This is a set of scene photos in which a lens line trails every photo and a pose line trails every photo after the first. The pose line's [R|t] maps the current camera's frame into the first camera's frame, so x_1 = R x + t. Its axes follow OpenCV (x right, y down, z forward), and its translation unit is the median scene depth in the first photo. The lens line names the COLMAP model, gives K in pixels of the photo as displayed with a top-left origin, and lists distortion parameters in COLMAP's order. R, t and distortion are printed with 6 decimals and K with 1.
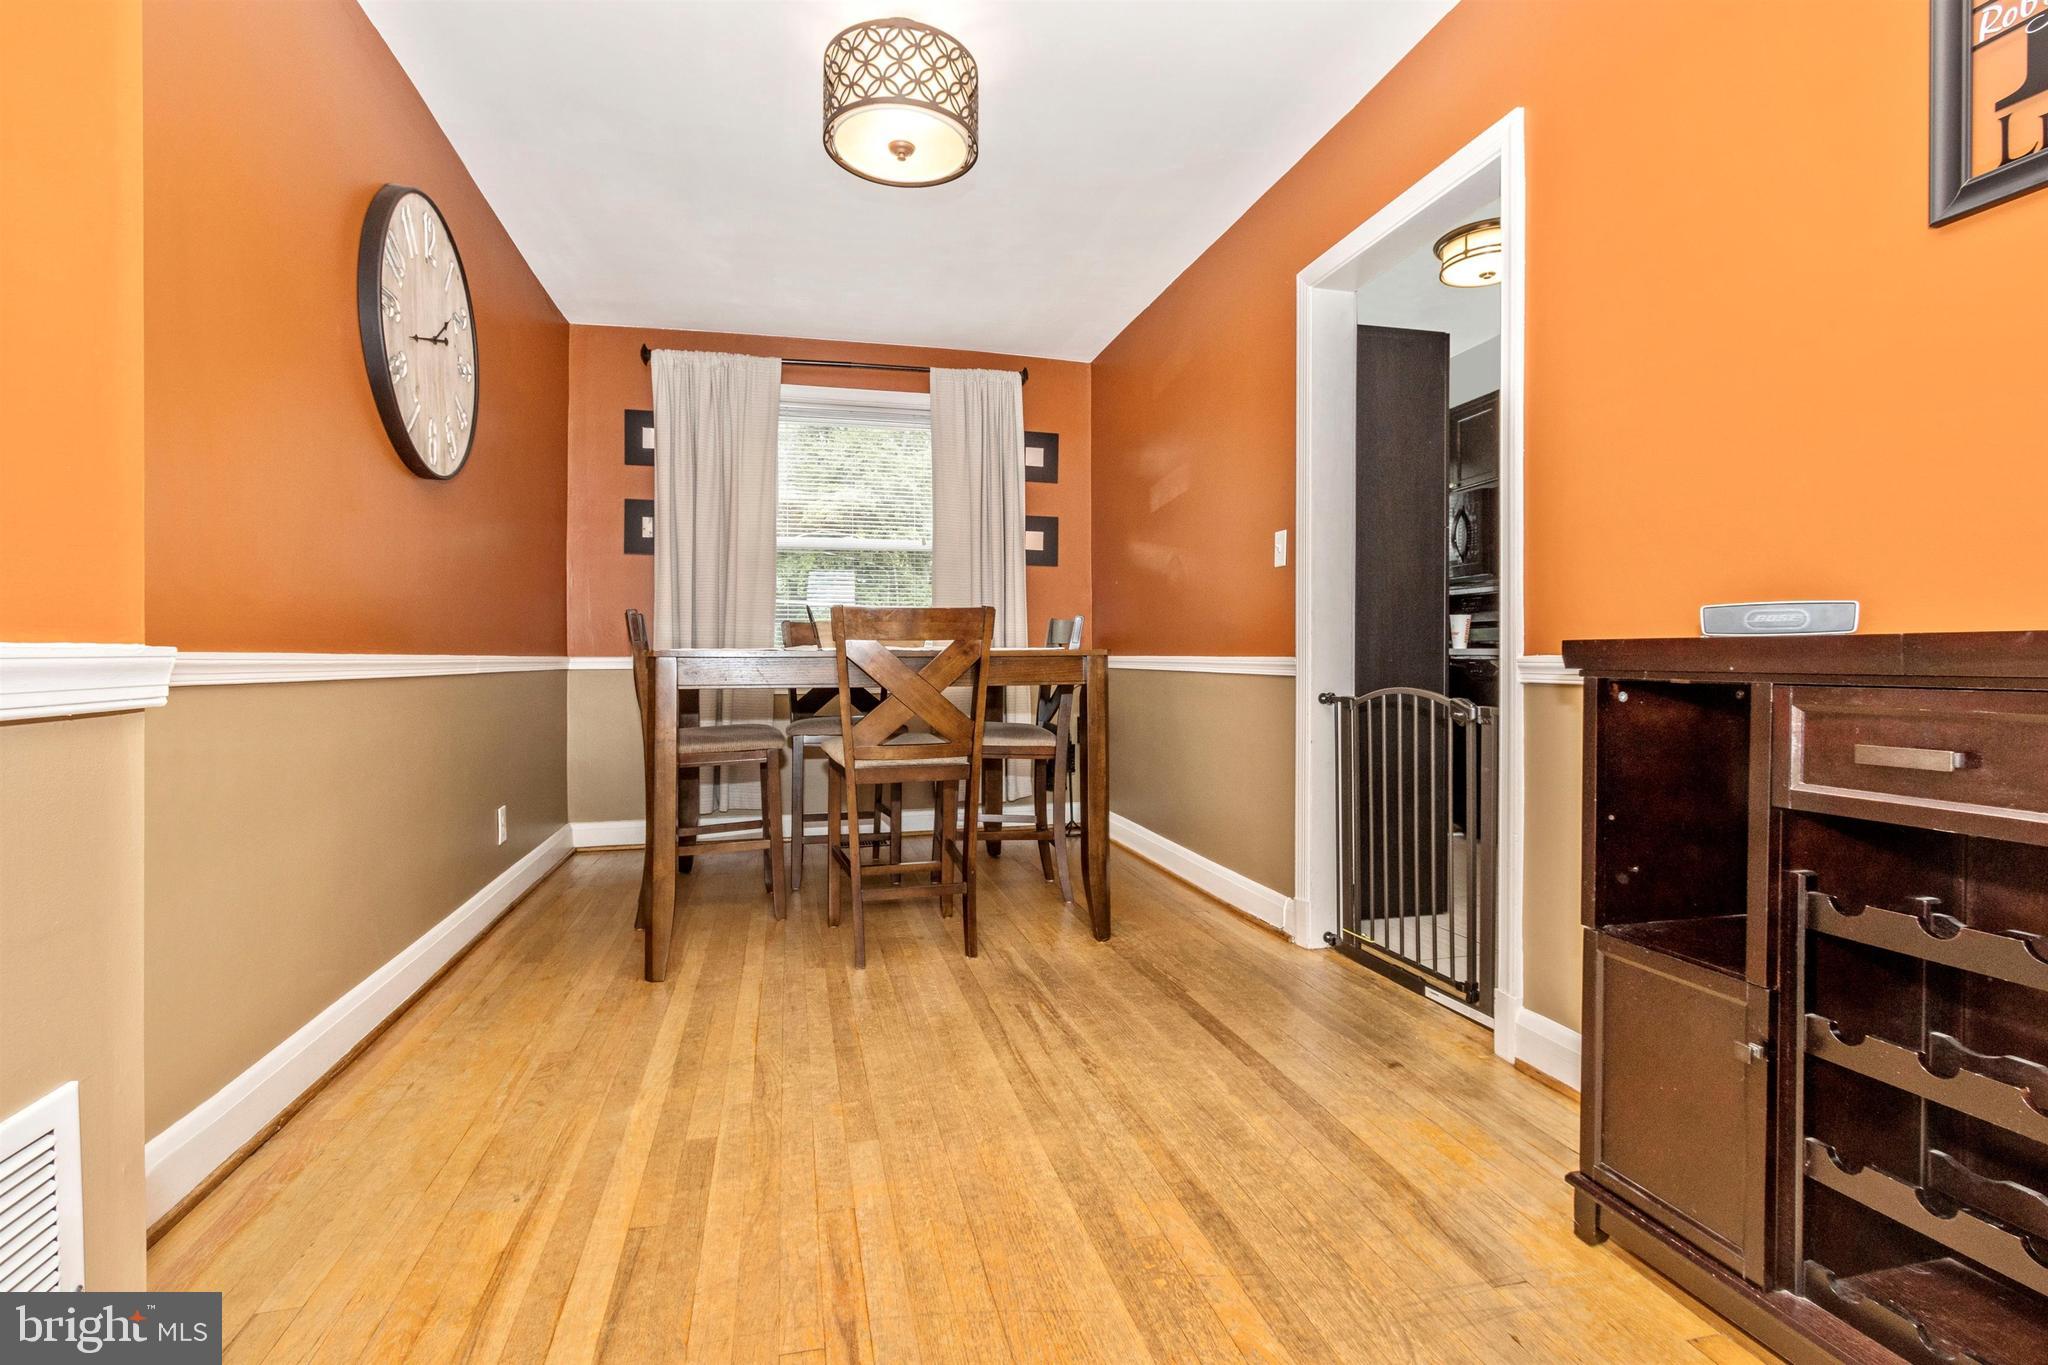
lens RADIAL K [[957.9, 0, 1016.1], [0, 957.9, 640.9], [0, 0, 1]] dist [0.010405, -0.004898]
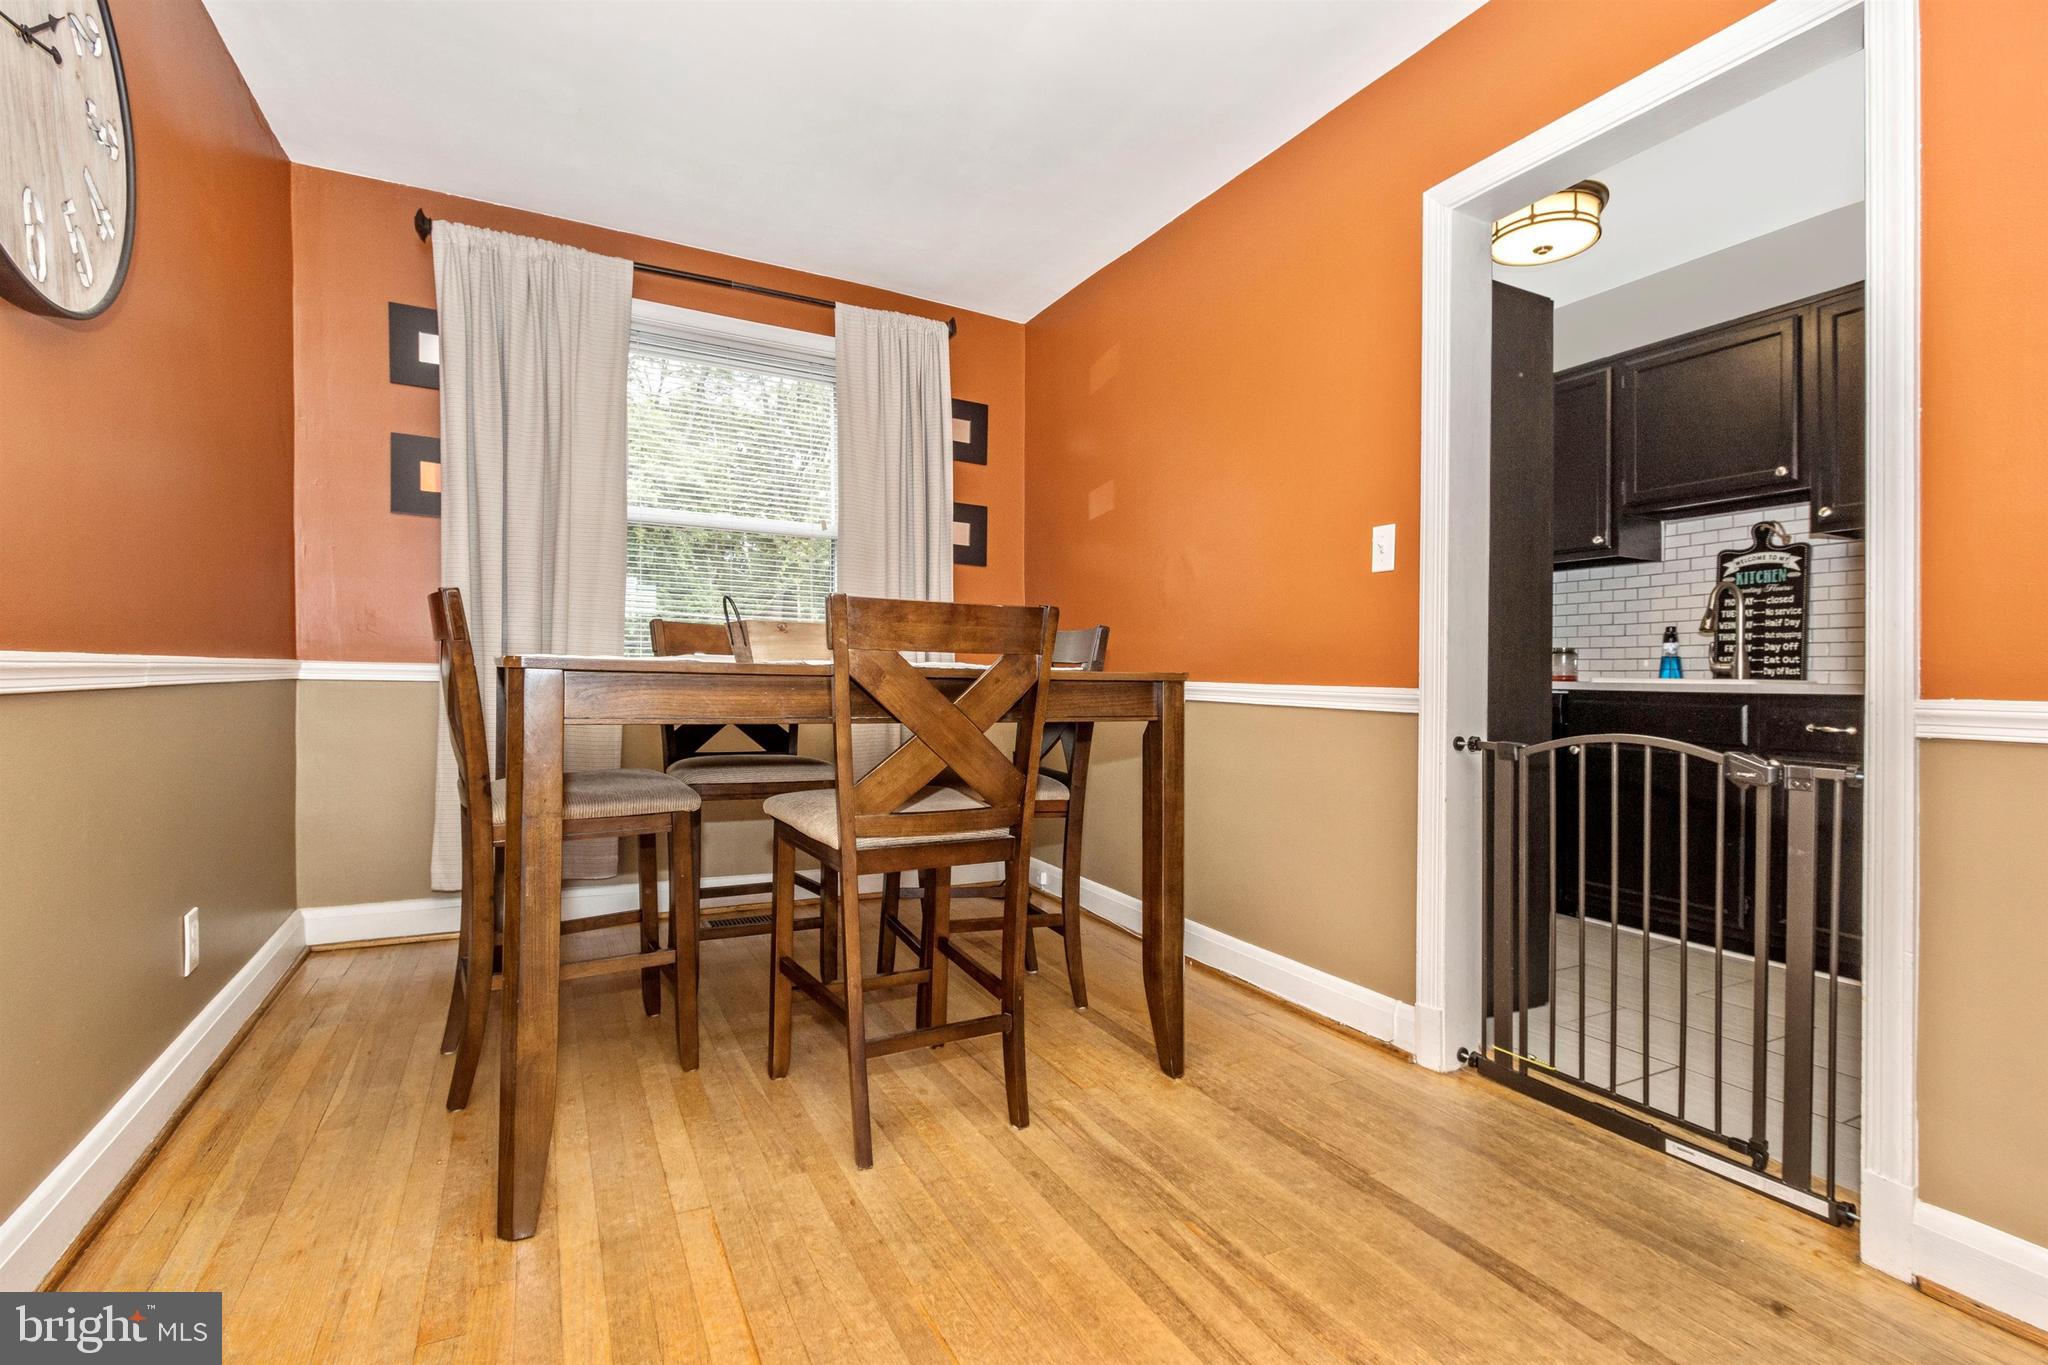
lens RADIAL K [[957.9, 0, 1034.5], [0, 957.9, 689.9], [0, 0, 1]] dist [0.010405, -0.004898]
pose [[0.969836, 0.022982, 0.242674, -0.191410], [-0.030415, 0.999175, 0.026926, 0.005281], [-0.241855, -0.033495, 0.969734, 0.328441]]
